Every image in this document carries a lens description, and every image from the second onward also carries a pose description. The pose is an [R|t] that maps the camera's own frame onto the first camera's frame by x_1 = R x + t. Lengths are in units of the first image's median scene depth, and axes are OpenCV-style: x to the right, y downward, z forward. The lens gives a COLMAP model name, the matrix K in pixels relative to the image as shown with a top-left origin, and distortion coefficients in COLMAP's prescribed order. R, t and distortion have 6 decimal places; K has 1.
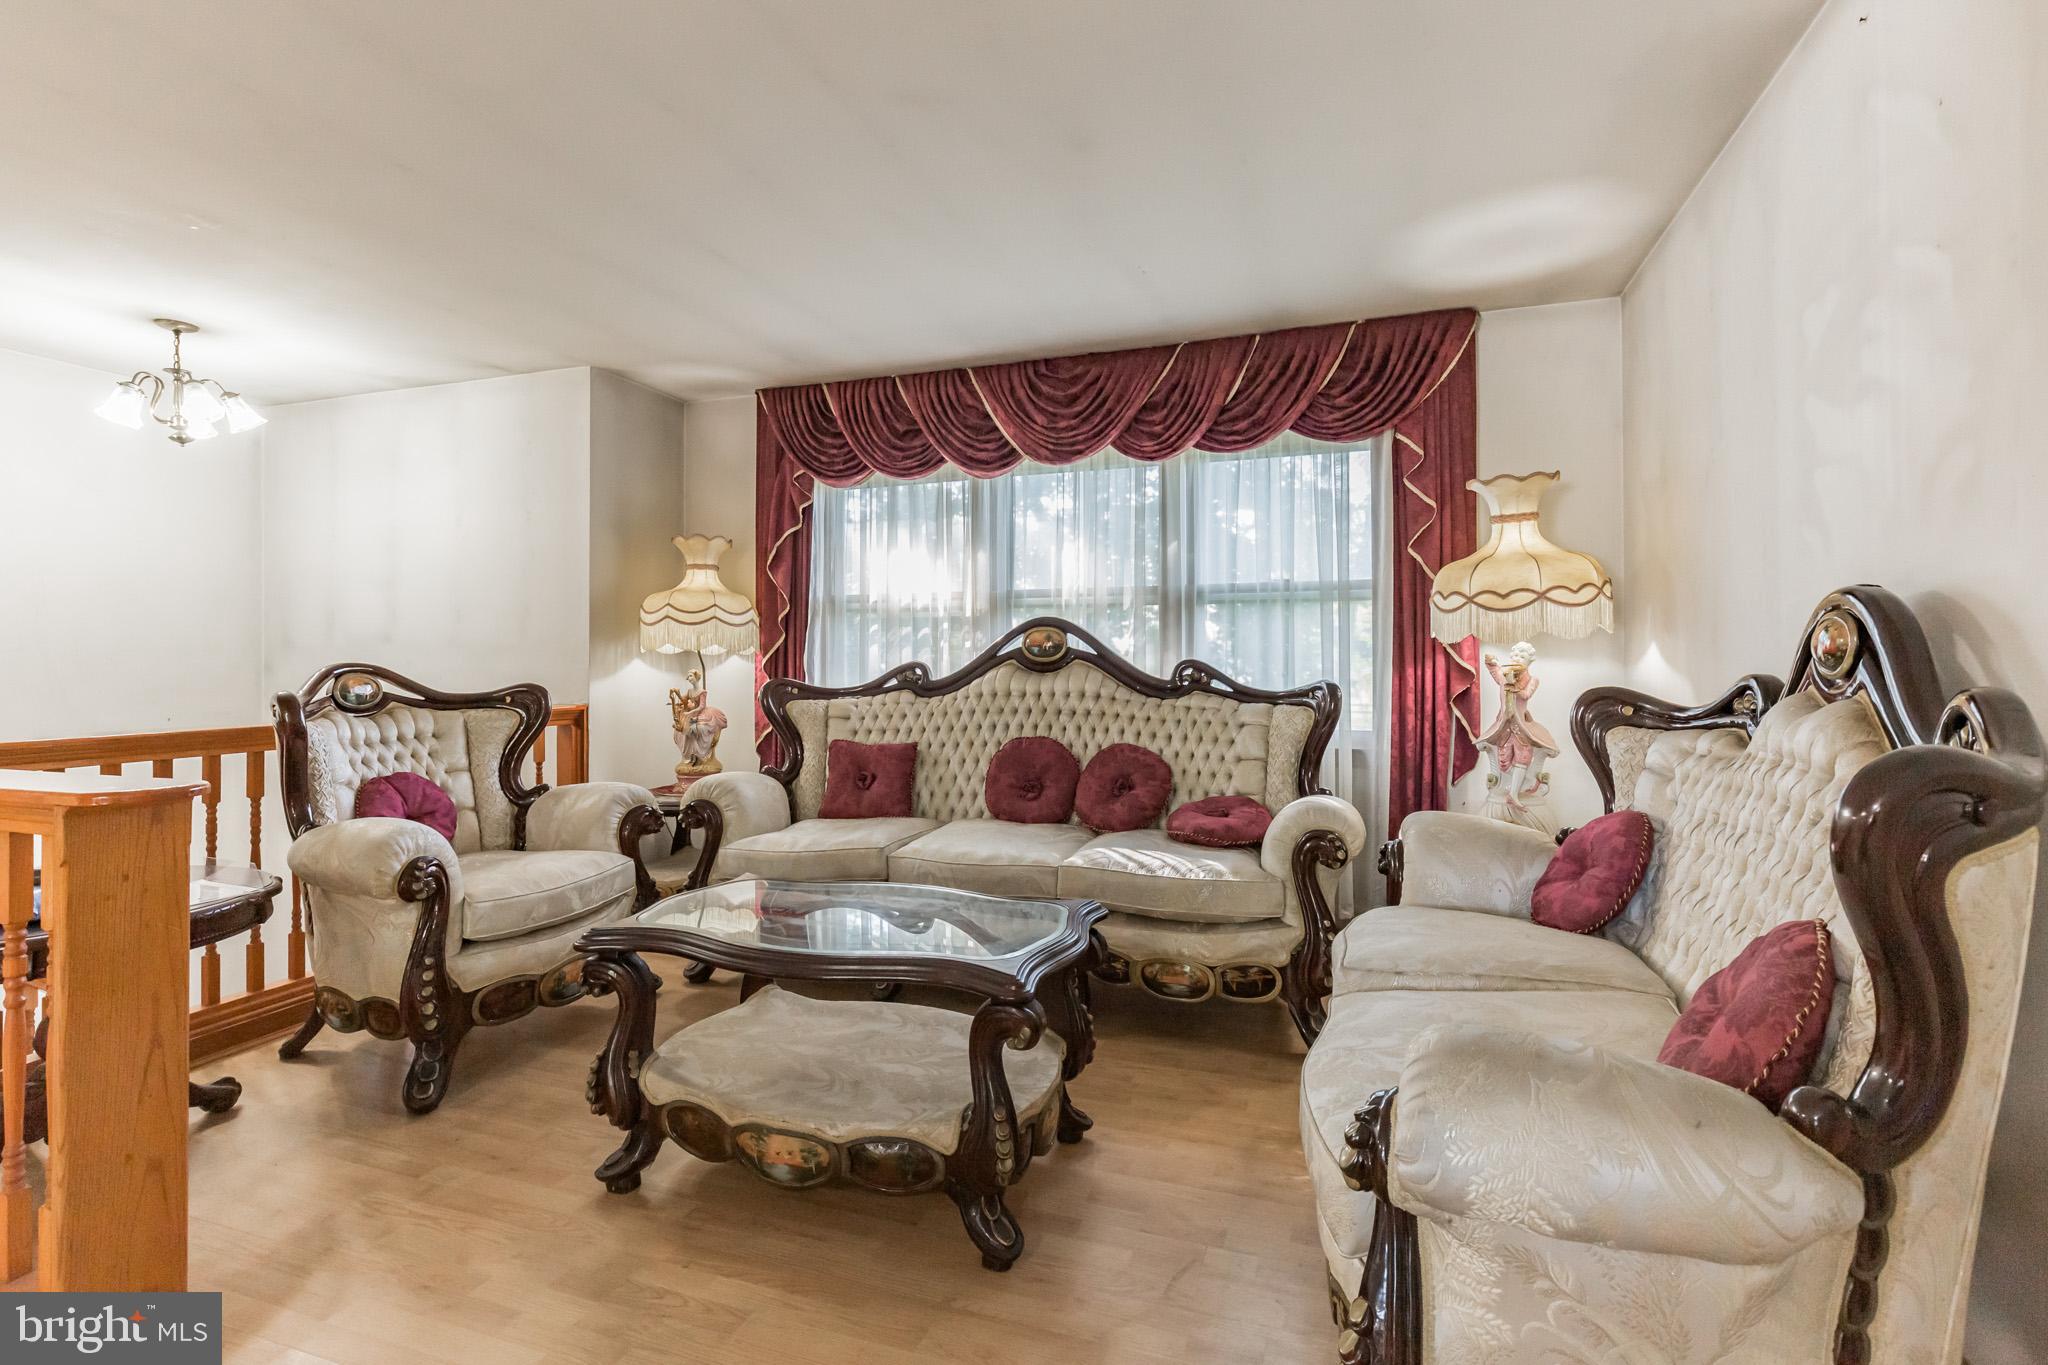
lens RADIAL K [[960.7, 0, 1018.9], [0, 960.7, 632.5], [0, 0, 1]] dist [0.000527, 0.000133]
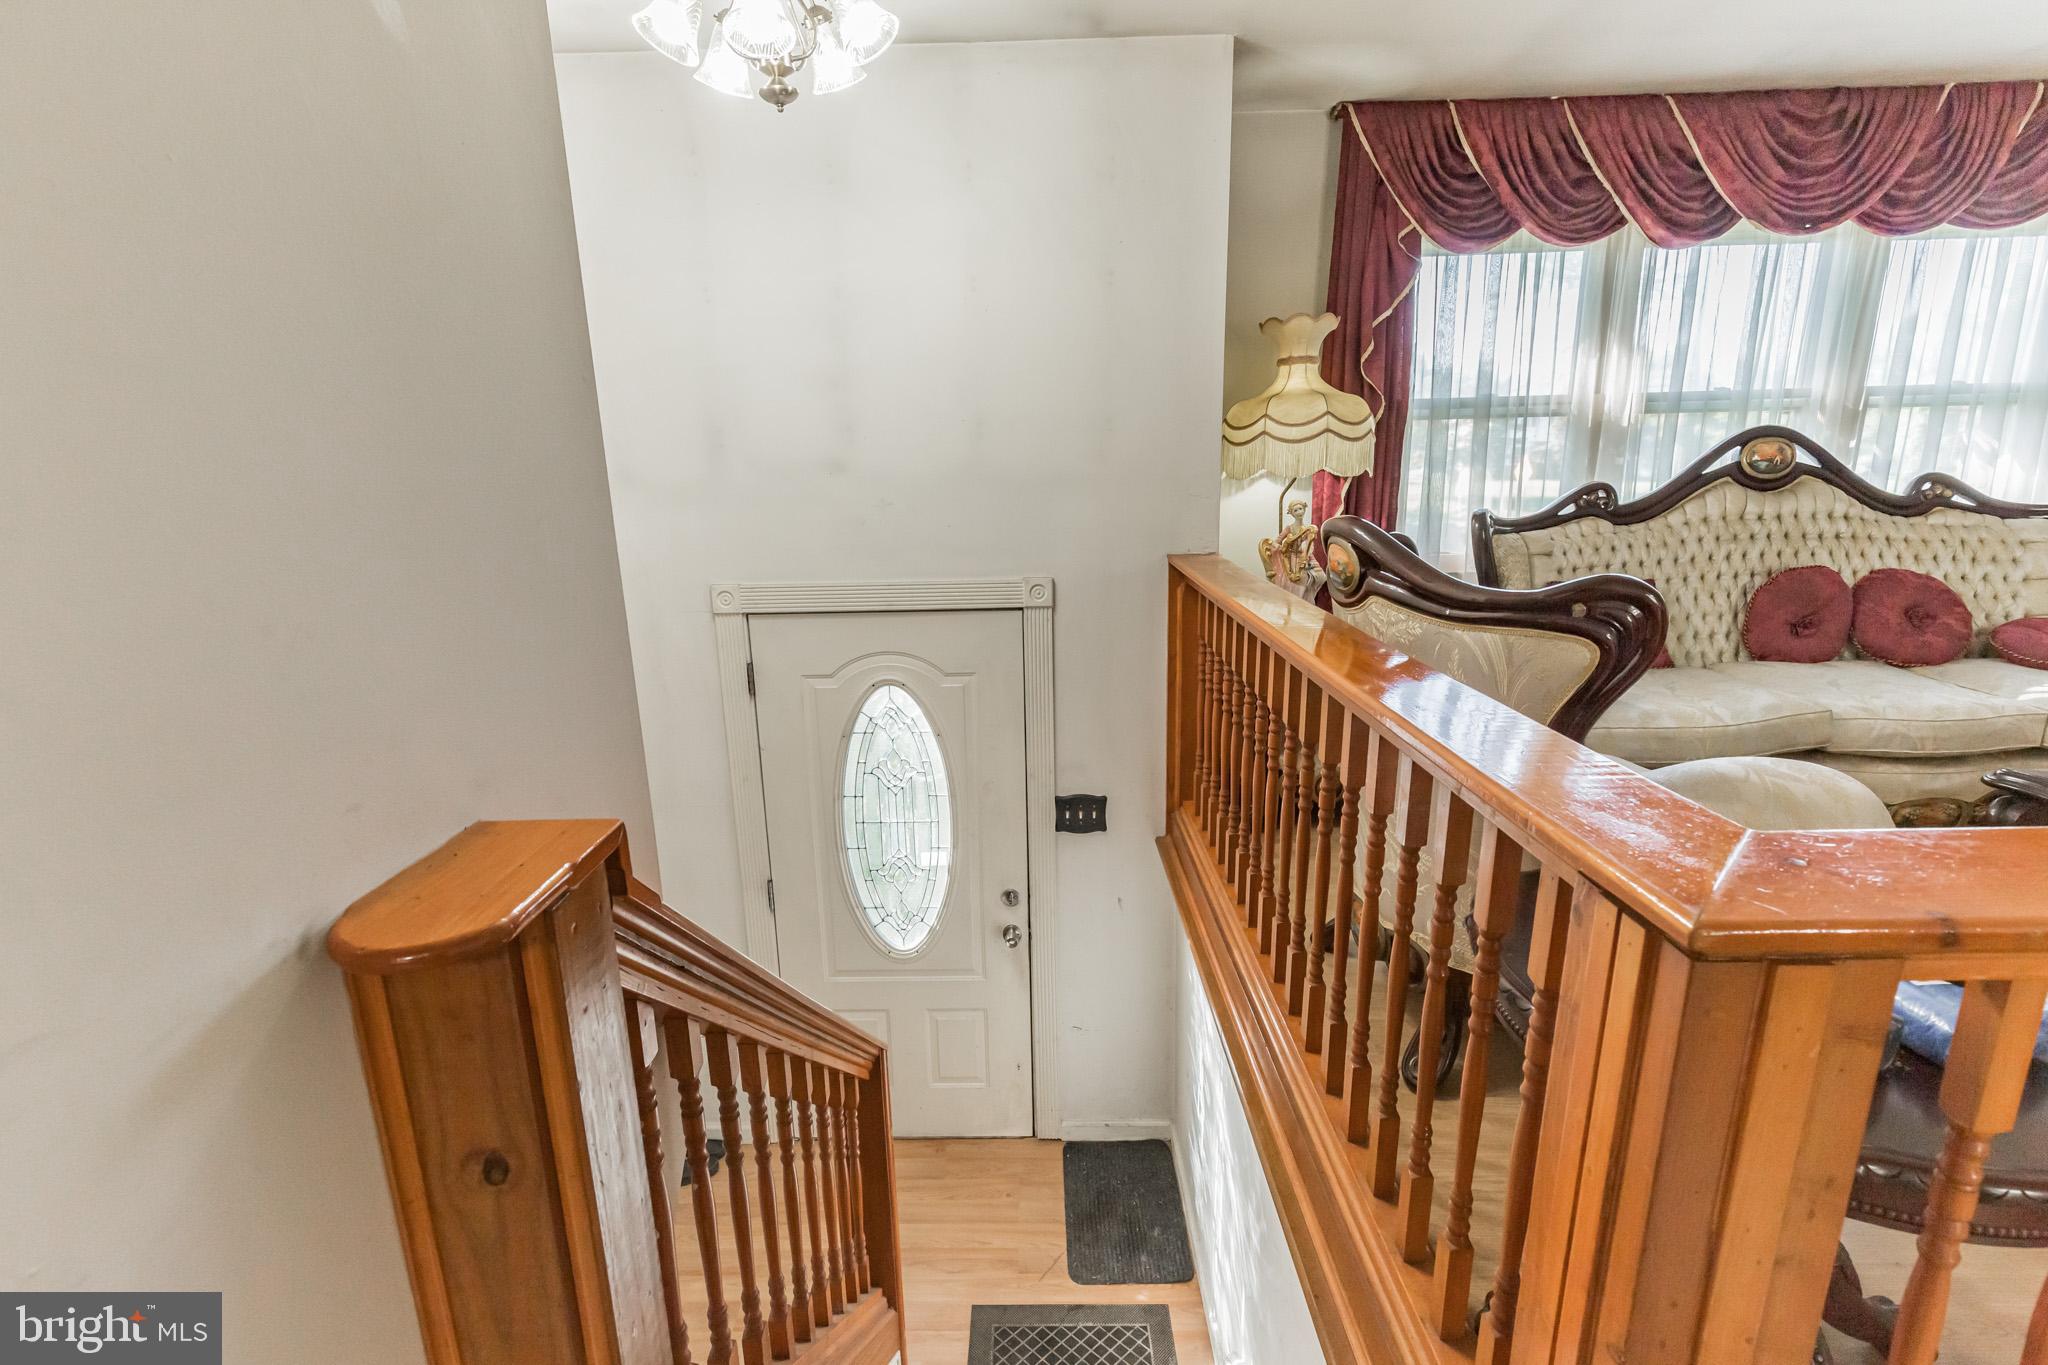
lens RADIAL K [[940.1, 0, 1022.2], [0, 940.1, 691.5], [0, 0, 1]] dist [0.002154, -0.000041]
pose [[0.944673, -0.090175, 0.315374, -0.886046], [0.009557, 0.968628, 0.248333, -0.001592], [-0.327873, -0.231579, 0.915899, 0.385110]]
